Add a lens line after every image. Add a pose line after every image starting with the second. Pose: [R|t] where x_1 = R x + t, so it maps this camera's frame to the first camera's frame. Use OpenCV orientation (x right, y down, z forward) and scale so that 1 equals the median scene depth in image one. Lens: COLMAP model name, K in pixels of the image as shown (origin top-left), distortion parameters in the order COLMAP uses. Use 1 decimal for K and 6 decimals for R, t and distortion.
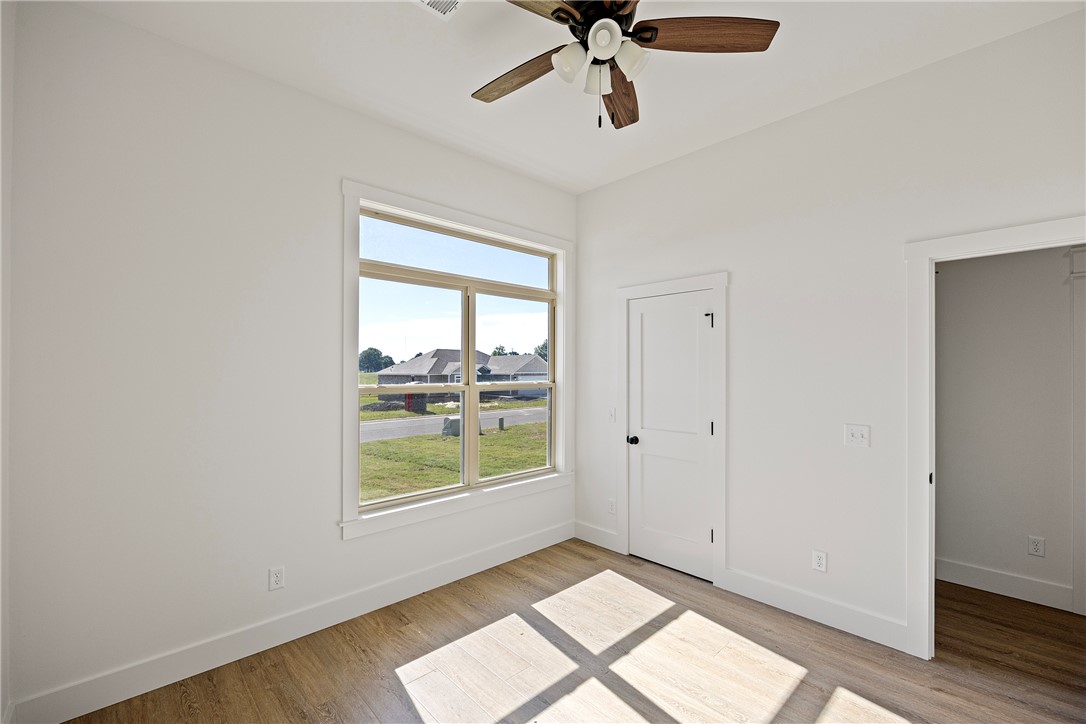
lens RADIAL K [[465.6, 0, 548.4], [0, 465.6, 374.0], [0, 0, 1]] dist [-0.000462, -0.000339]
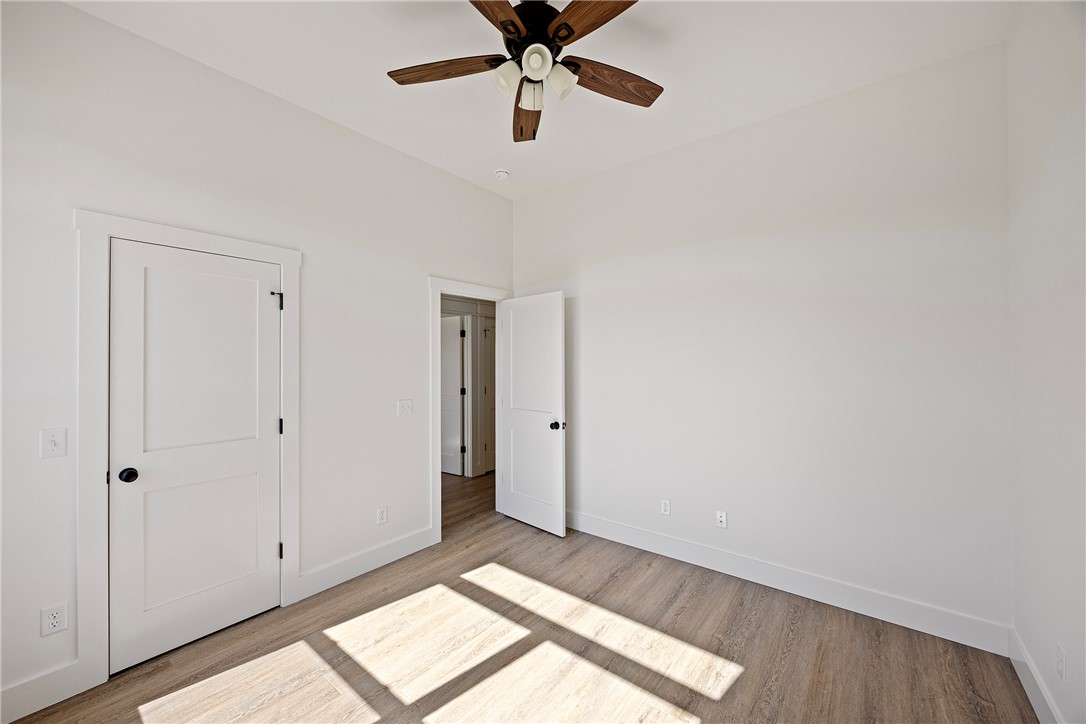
lens RADIAL K [[418.8, 0, 548.9], [0, 418.8, 361.7], [0, 0, 1]] dist [0.000293, -0.000055]
pose [[-0.142540, 0.002026, 0.989787, -0.580677], [0.013122, 0.999914, -0.000157, 0.005006], [-0.989702, 0.012966, -0.142555, 0.735160]]
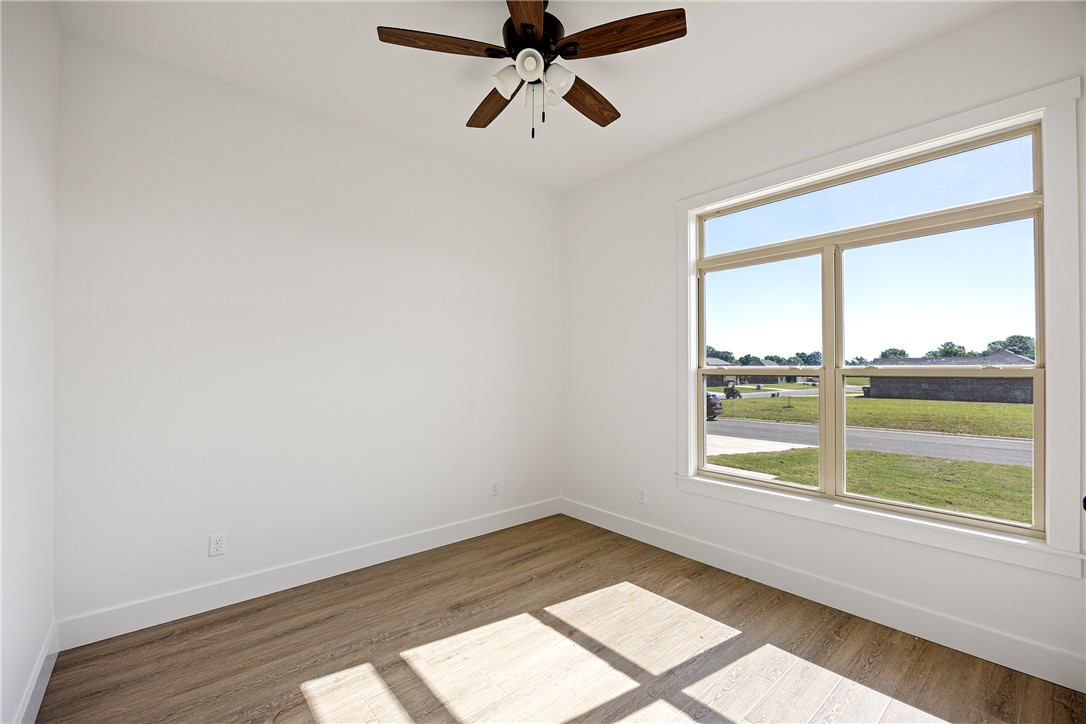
lens RADIAL K [[459.4, 0, 545.1], [0, 459.4, 365.4], [0, 0, 1]] dist [-0.001759, -0.000199]
pose [[-0.052199, -0.008731, -0.998599, 0.838028], [-0.007627, 0.999936, -0.008344, 0.038257], [0.998608, 0.007181, -0.052263, 0.722535]]
